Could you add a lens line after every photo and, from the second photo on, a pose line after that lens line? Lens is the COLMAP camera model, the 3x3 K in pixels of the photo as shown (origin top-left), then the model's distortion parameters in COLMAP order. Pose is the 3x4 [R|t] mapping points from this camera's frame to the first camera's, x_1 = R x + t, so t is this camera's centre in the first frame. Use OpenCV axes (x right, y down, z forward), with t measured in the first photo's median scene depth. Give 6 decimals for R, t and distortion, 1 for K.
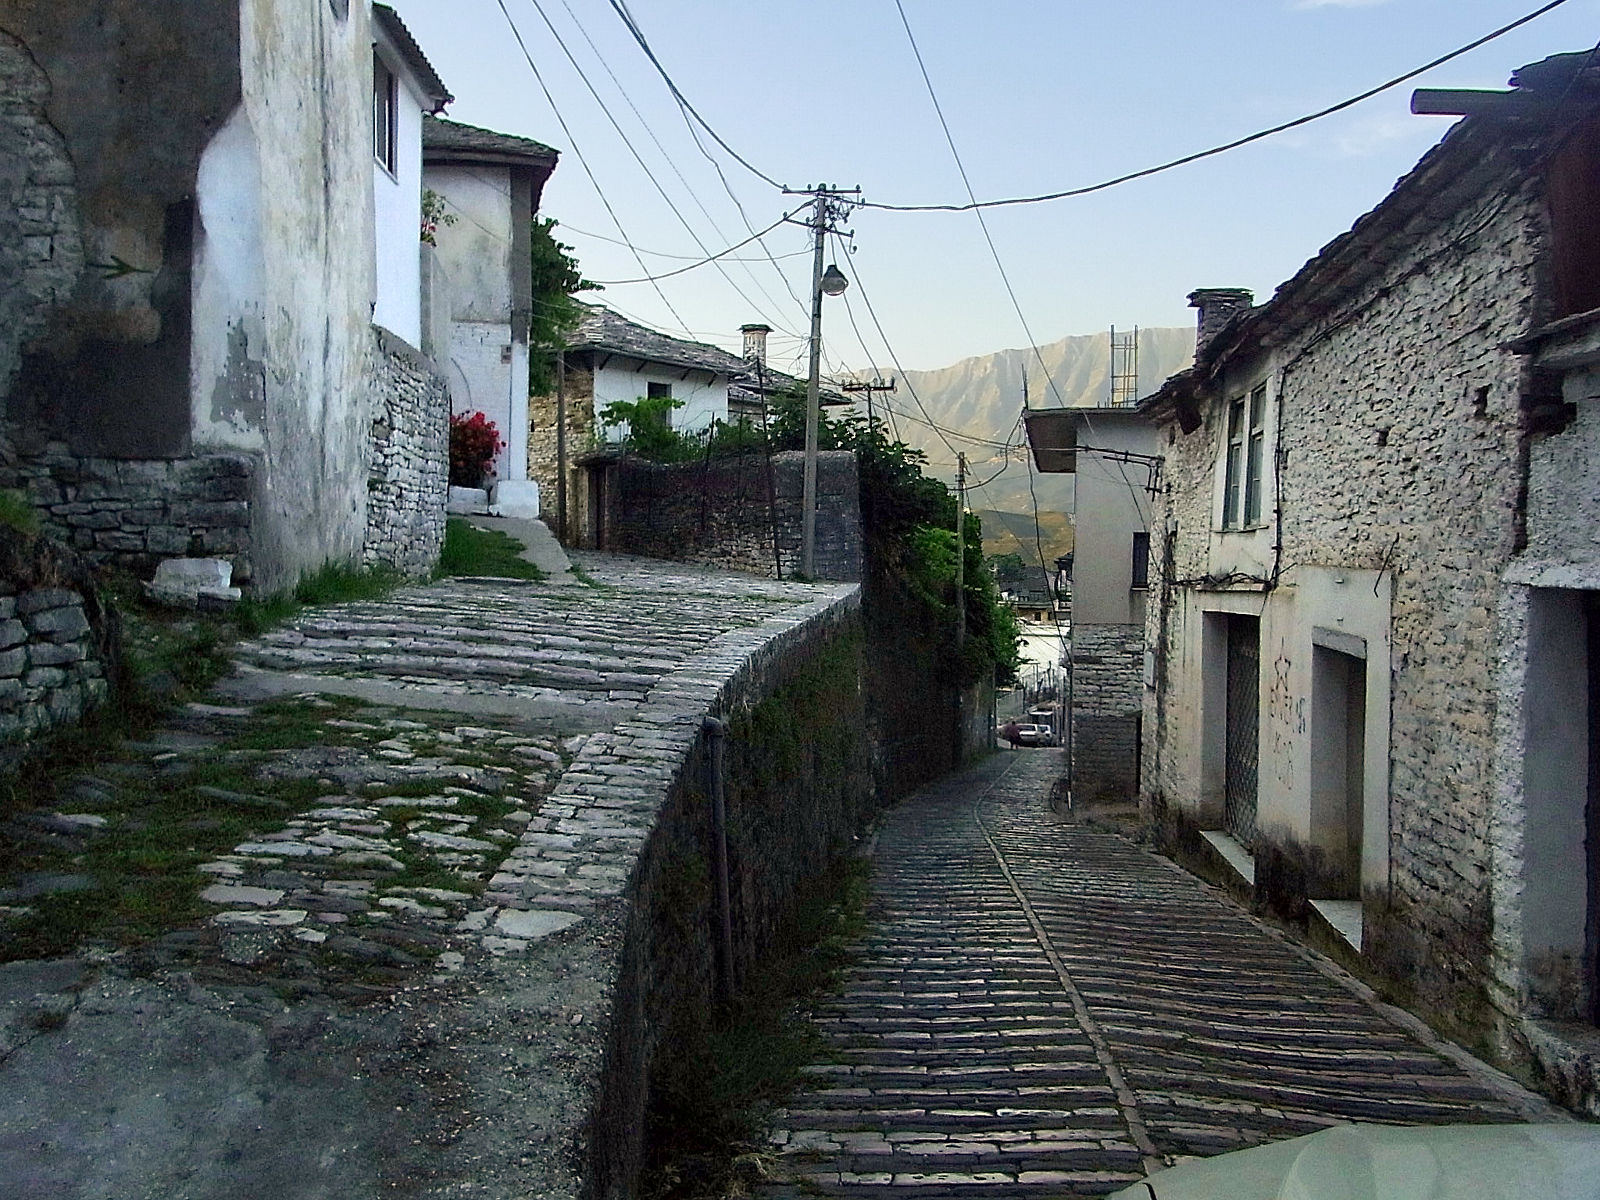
lens RADIAL K [[1413.4, 0, 799.4], [0, 1413.4, 626.8], [0, 0, 1]] dist [0.009974, 0.015071]
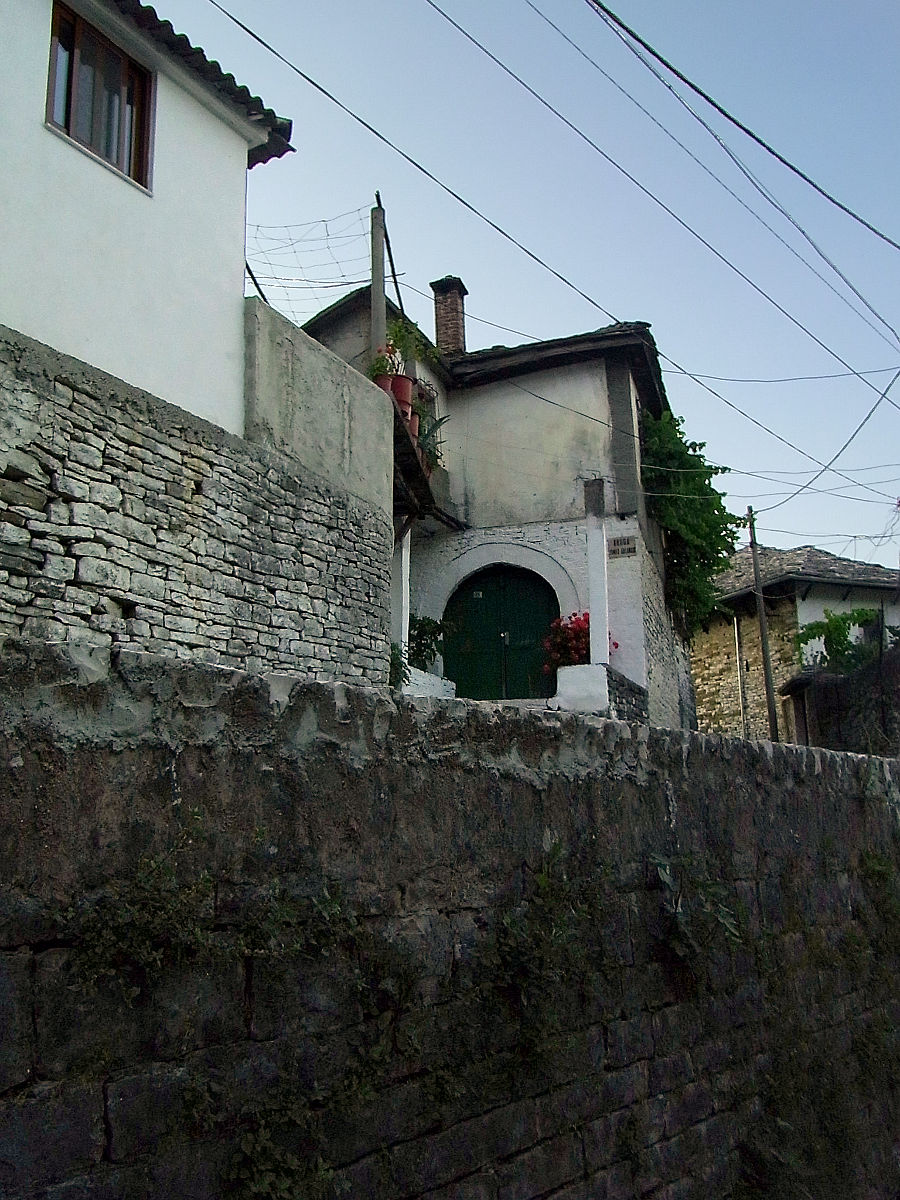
lens RADIAL K [[1060.1, 0, 450.0], [0, 1060.1, 600.0], [0, 0, 1]] dist [0.009974, 0.015071]
pose [[0.846890, -0.123665, -0.517189, 0.055543], [-0.011413, 0.968132, -0.250179, 0.012404], [0.531645, 0.217777, 0.818490, 0.395750]]
